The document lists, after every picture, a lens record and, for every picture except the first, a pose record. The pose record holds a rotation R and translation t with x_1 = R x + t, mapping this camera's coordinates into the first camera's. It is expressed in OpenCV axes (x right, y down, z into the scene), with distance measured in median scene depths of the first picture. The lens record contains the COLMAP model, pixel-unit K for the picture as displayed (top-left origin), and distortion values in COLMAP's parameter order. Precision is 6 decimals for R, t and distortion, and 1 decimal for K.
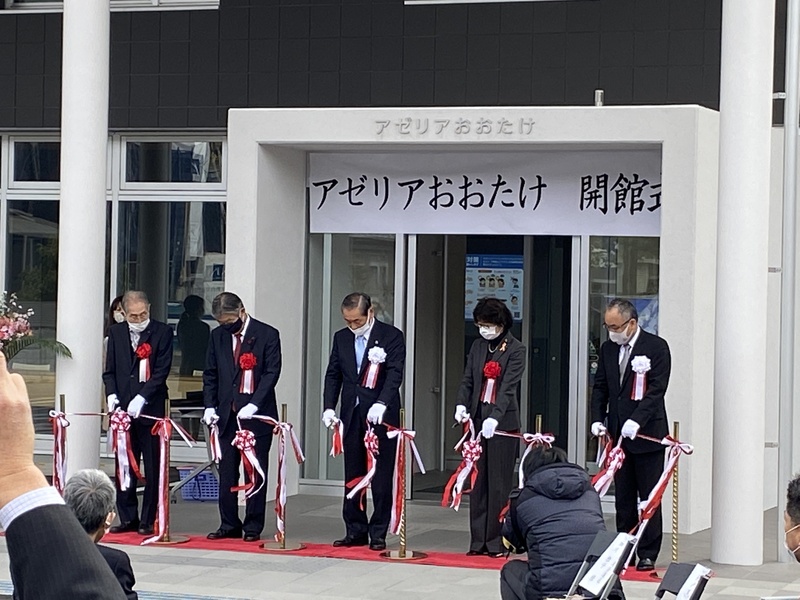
lens RADIAL K [[2427.6, 0, 399.0], [0, 2427.6, 300.5], [0, 0, 1]] dist [-0.082153, 0.000000]
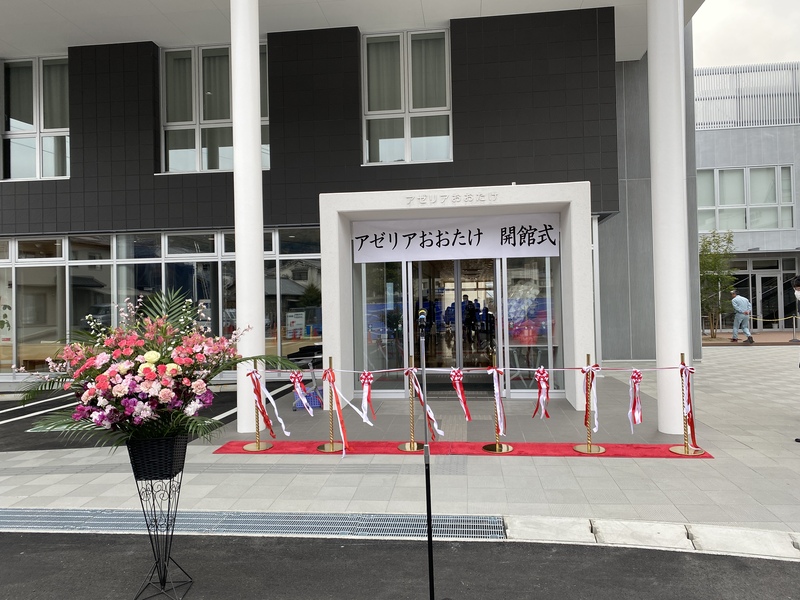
lens RADIAL K [[601.3, 0, 403.3], [0, 601.3, 290.8], [0, 0, 1]] dist [0.026594, -0.005469]
pose [[0.961114, -0.039116, 0.273367, -0.134808], [0.047705, 0.998552, -0.024842, 0.007916], [-0.272000, 0.036917, 0.961589, 0.548660]]
